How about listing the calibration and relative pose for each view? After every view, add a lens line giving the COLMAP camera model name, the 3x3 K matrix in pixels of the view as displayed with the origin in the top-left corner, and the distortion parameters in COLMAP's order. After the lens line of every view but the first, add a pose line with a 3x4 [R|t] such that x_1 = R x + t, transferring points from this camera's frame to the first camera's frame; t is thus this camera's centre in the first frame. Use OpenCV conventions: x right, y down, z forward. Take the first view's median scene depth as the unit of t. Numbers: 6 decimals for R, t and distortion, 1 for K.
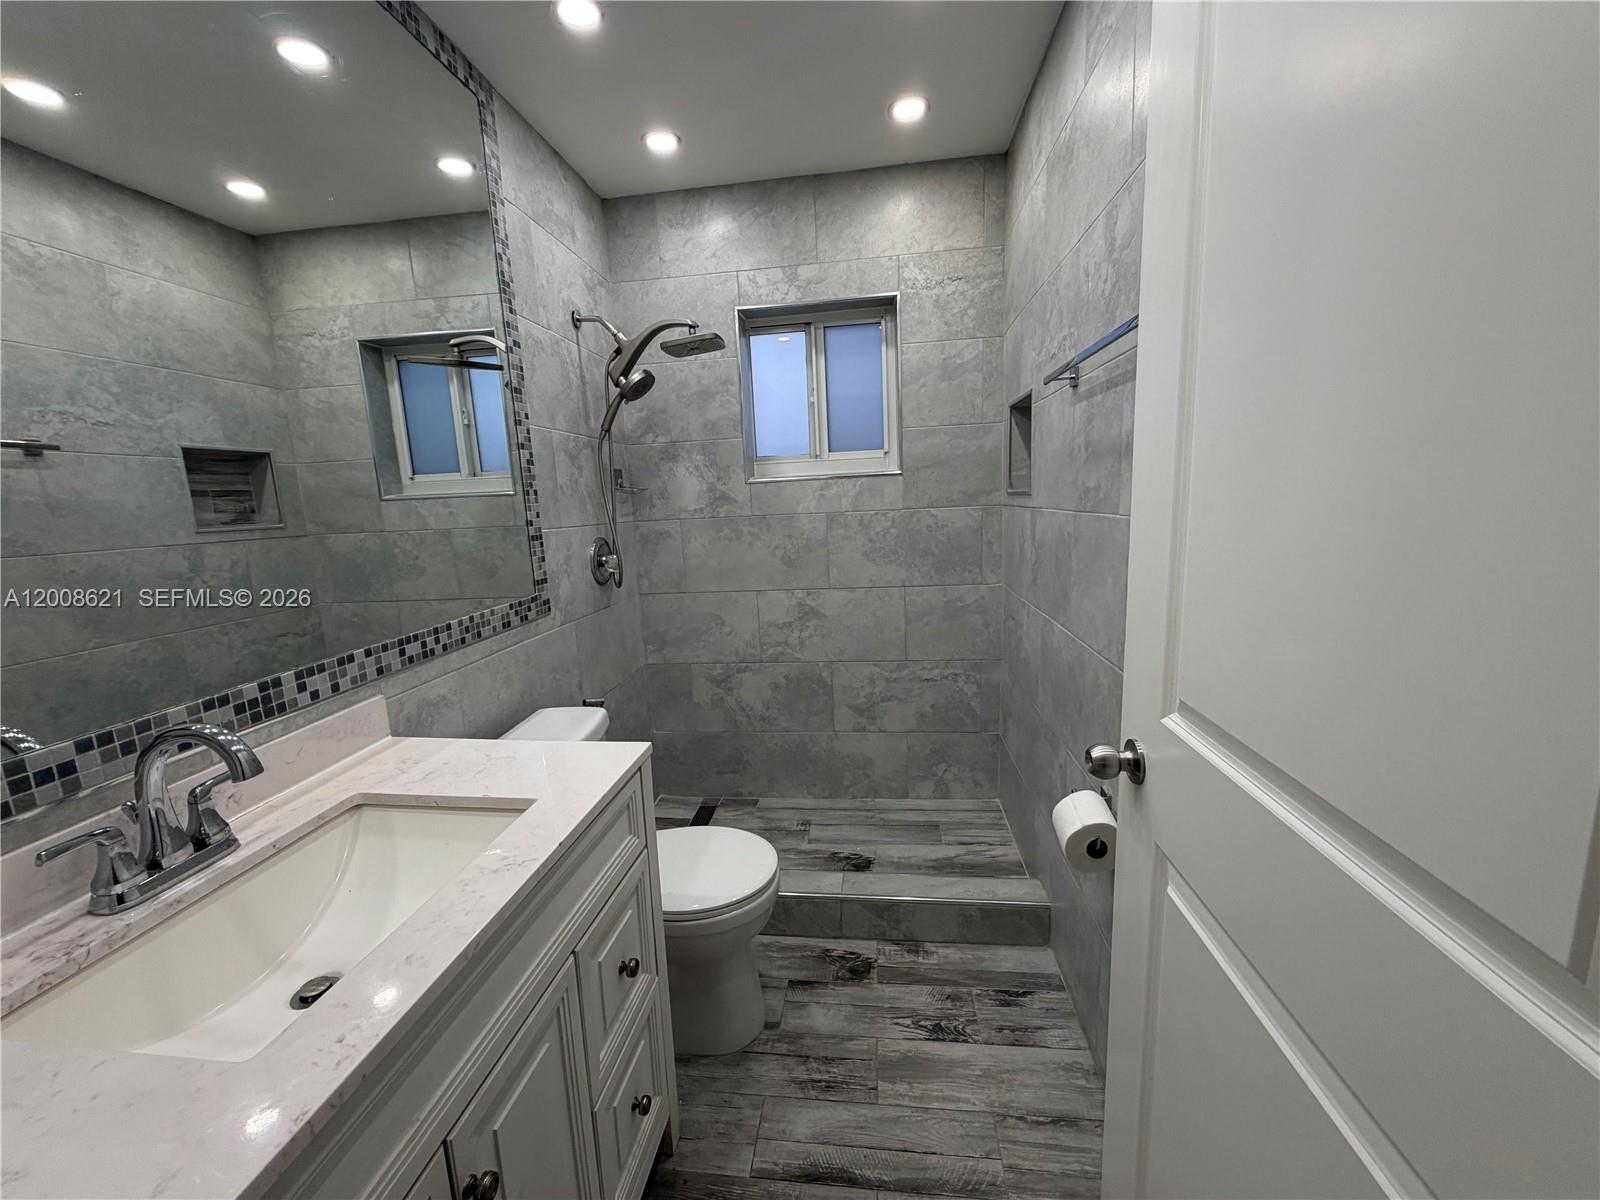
lens RADIAL K [[636.8, 0, 800.0], [0, 636.8, 598.8], [0, 0, 1]] dist [0.001484, -0.000639]
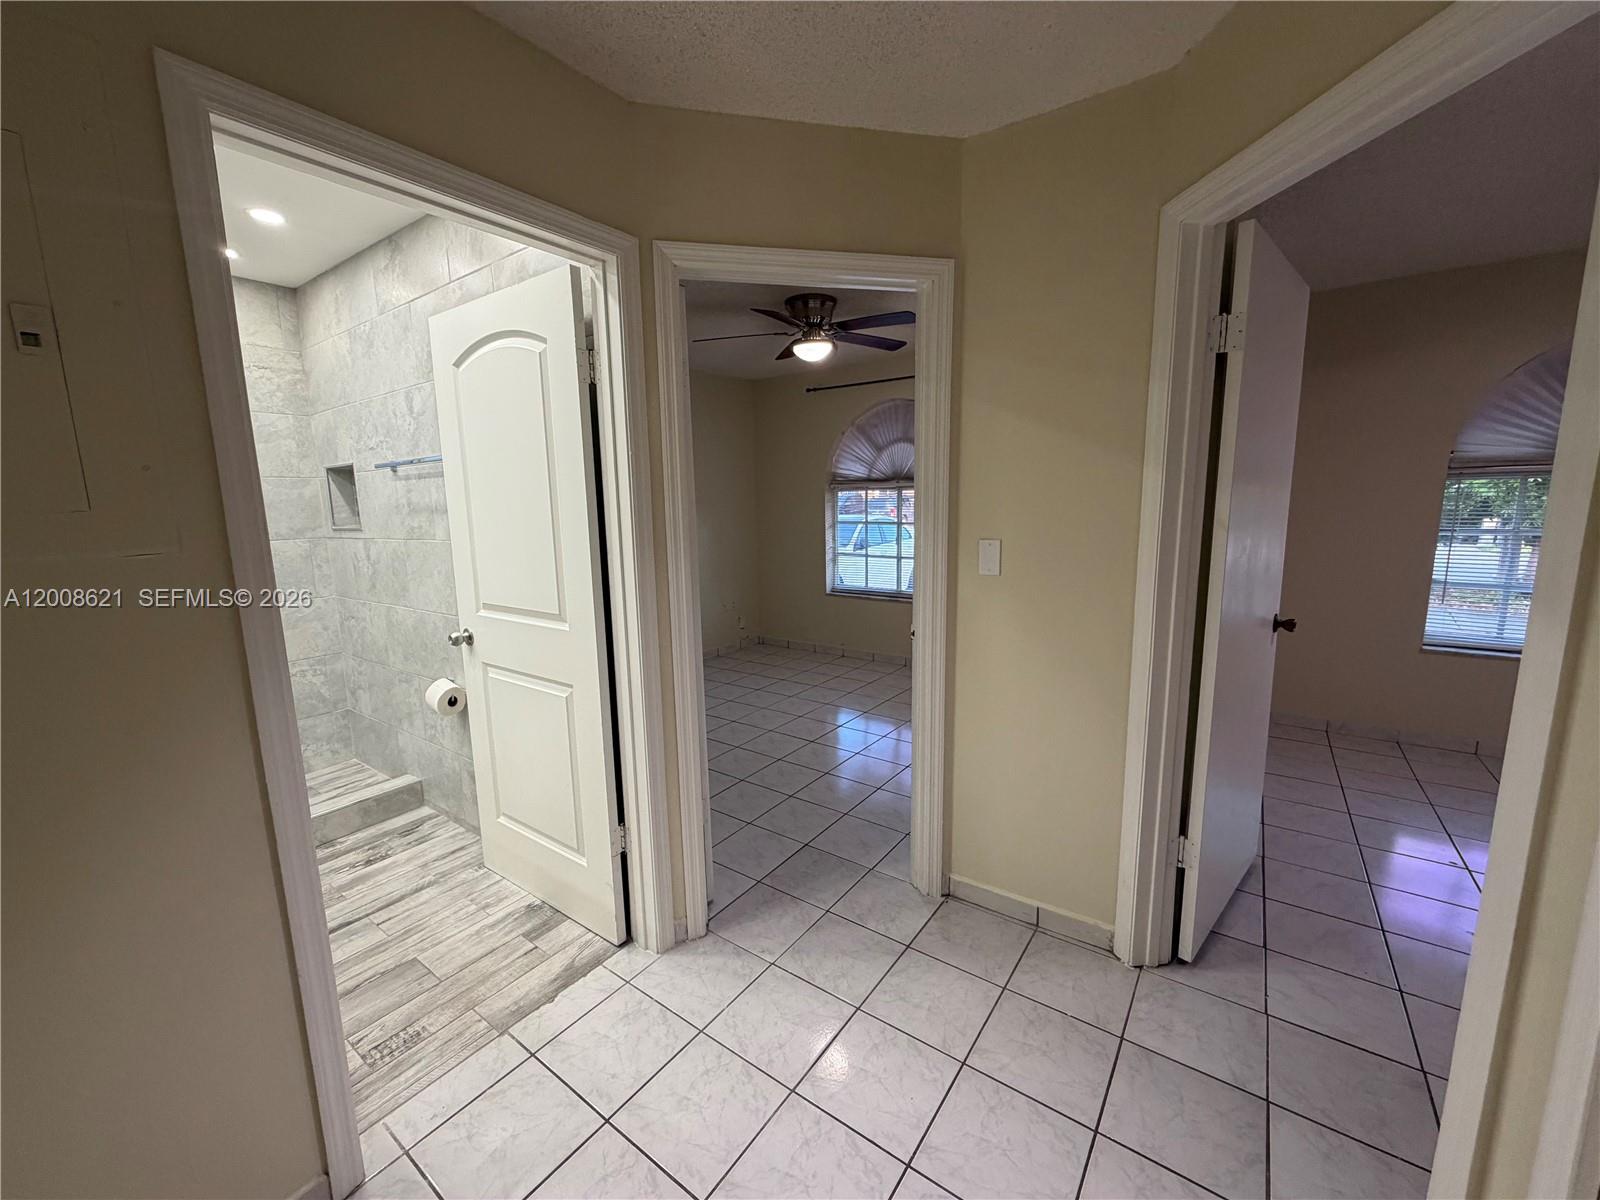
lens RADIAL K [[636.8, 0, 790.6], [0, 636.8, 606.0], [0, 0, 1]] dist [0.001484, -0.000639]
pose [[0.494509, -0.106090, 0.862674, -0.490105], [0.141210, 0.989143, 0.040698, 0.104256], [-0.857625, 0.101693, 0.504120, -0.670049]]
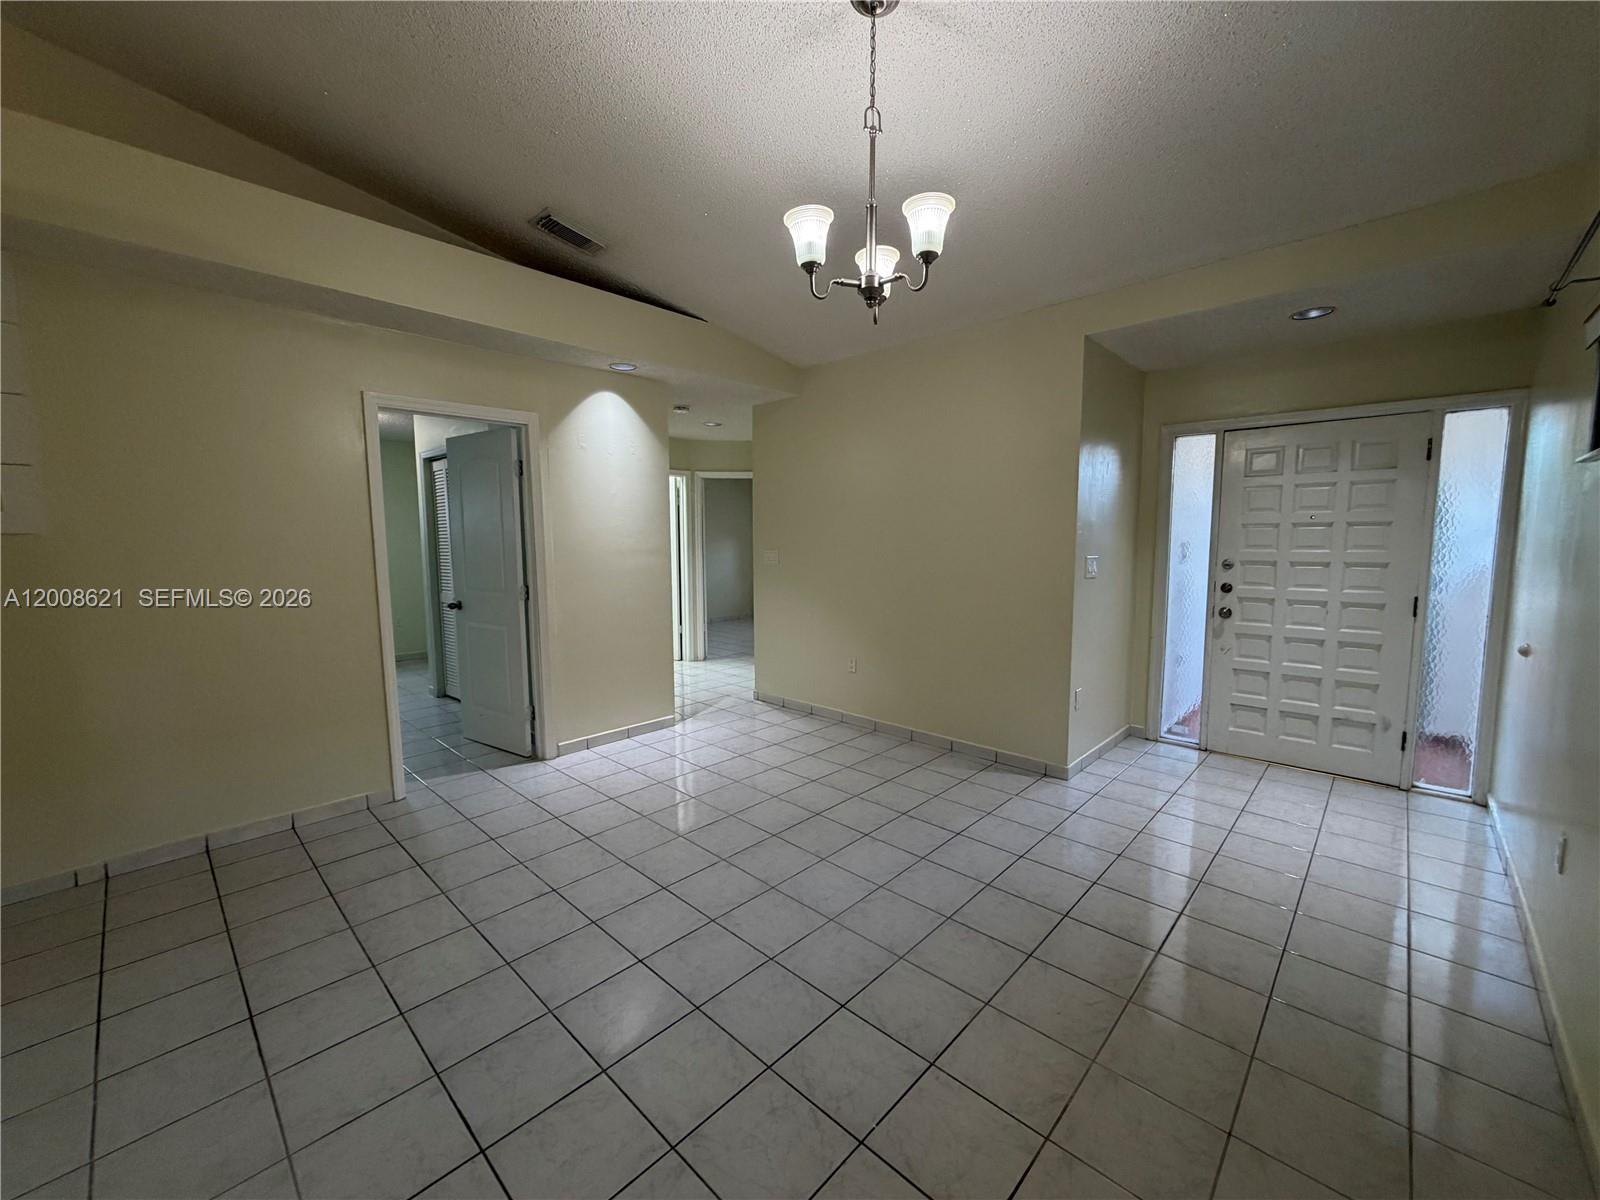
lens RADIAL K [[636.8, 0, 796.4], [0, 636.8, 605.9], [0, 0, 1]] dist [0.001484, -0.000639]
pose [[0.600259, -0.045675, 0.798501, -2.323277], [0.109467, 0.993665, -0.025451, 0.515154], [-0.792279, 0.102687, 0.601456, -2.652649]]
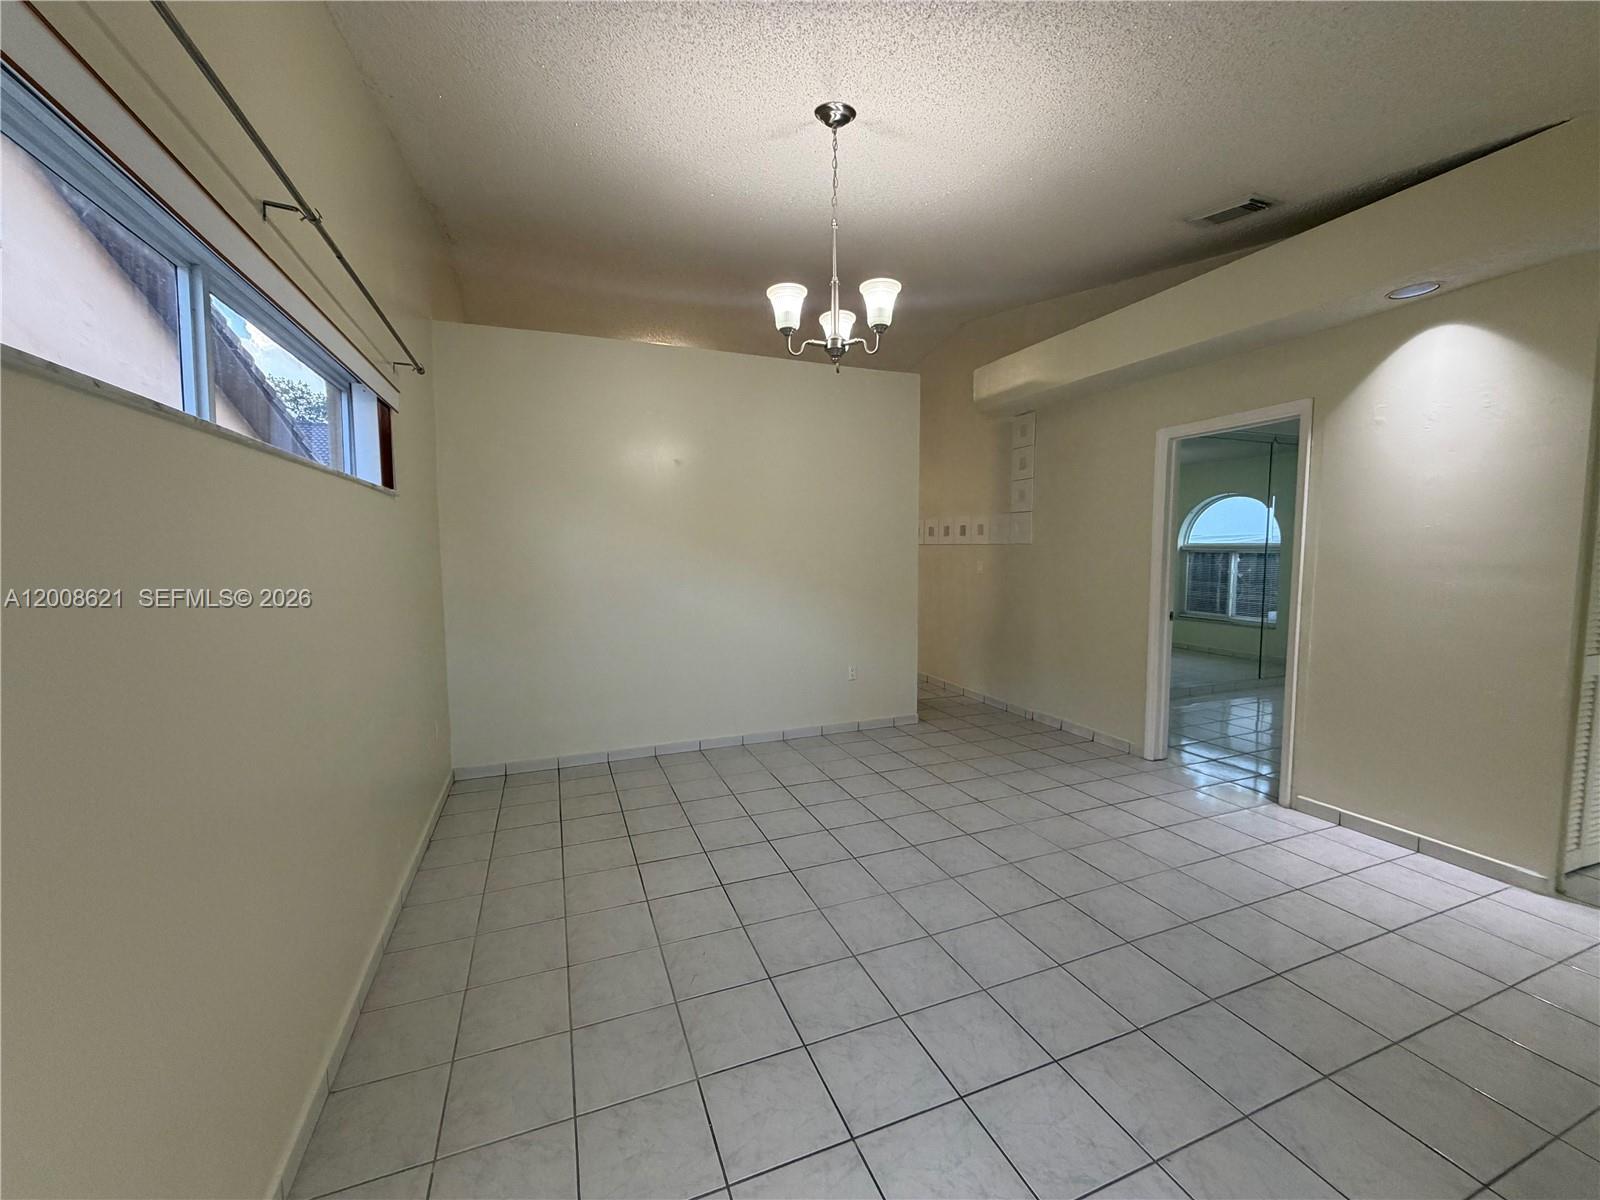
lens RADIAL K [[636.8, 0, 791.7], [0, 636.8, 605.5], [0, 0, 1]] dist [0.001484, -0.000639]
pose [[0.460554, 0.118810, -0.879644, -0.327547], [-0.156615, 0.986331, 0.051221, 0.447330], [0.873706, 0.114176, 0.472866, -2.801512]]
